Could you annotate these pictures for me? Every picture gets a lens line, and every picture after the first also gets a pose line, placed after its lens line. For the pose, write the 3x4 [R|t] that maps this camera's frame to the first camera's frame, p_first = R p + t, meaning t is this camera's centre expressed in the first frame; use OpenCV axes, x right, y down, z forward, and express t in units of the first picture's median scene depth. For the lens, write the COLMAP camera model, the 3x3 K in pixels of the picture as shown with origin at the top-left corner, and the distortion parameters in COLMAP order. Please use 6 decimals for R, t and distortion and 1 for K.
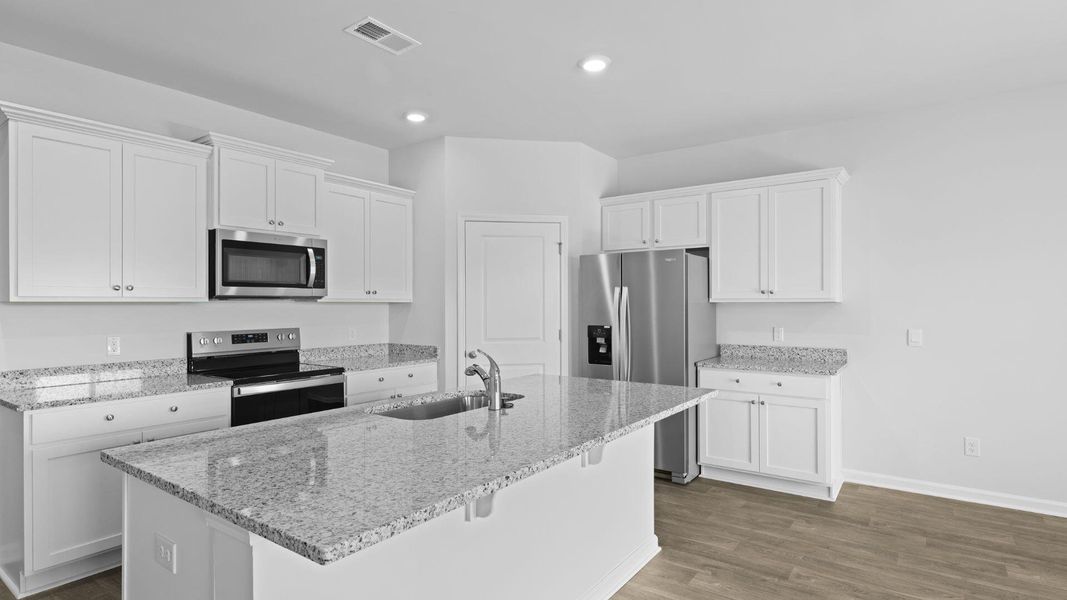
lens RADIAL K [[551.9, 0, 533.5], [0, 551.9, 300.0], [0, 0, 1]] dist [0.002635, 0.000196]
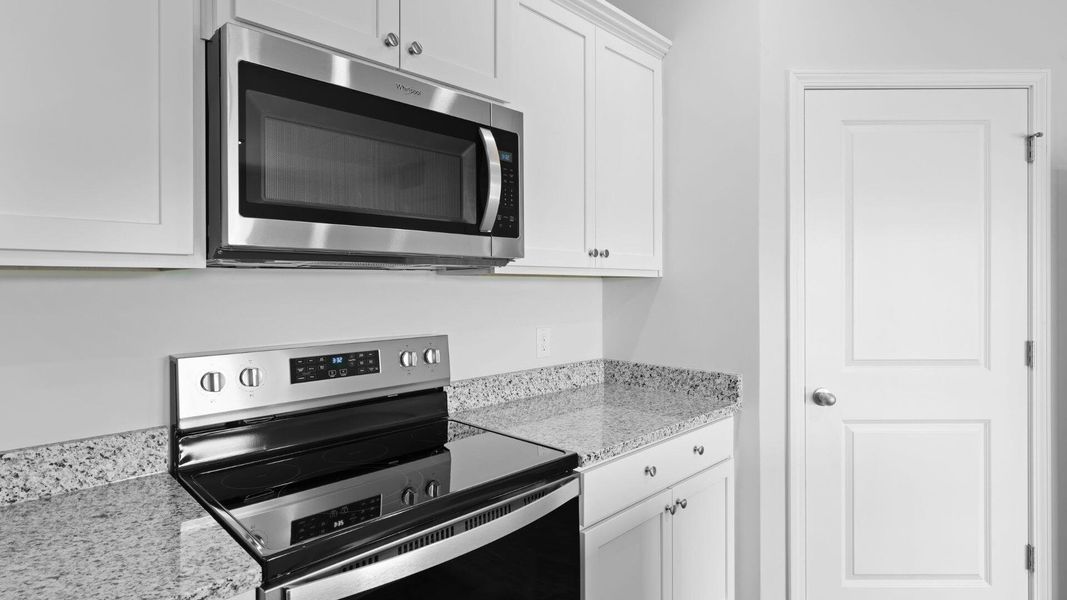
lens RADIAL K [[546.6, 0, 536.3], [0, 546.6, 284.9], [0, 0, 1]] dist [0.002922, 0.000734]
pose [[0.987950, 0.001109, -0.154771, -0.295692], [0.000236, 0.999962, 0.008668, 0.008073], [0.154775, -0.008600, 0.987912, 0.602832]]
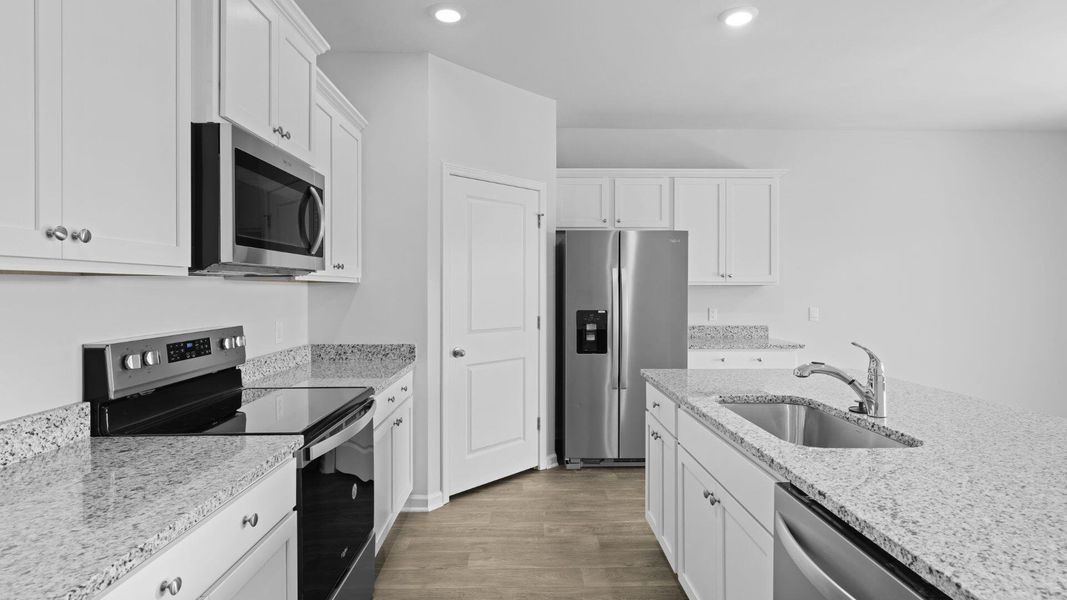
lens RADIAL K [[543.2, 0, 533.5], [0, 543.2, 300.0], [0, 0, 1]] dist [-0.001418, -0.000008]
pose [[0.797496, -0.010168, 0.603238, -0.529508], [-0.006840, 0.999641, 0.025893, 0.007859], [-0.603285, -0.024775, 0.797141, 0.384931]]
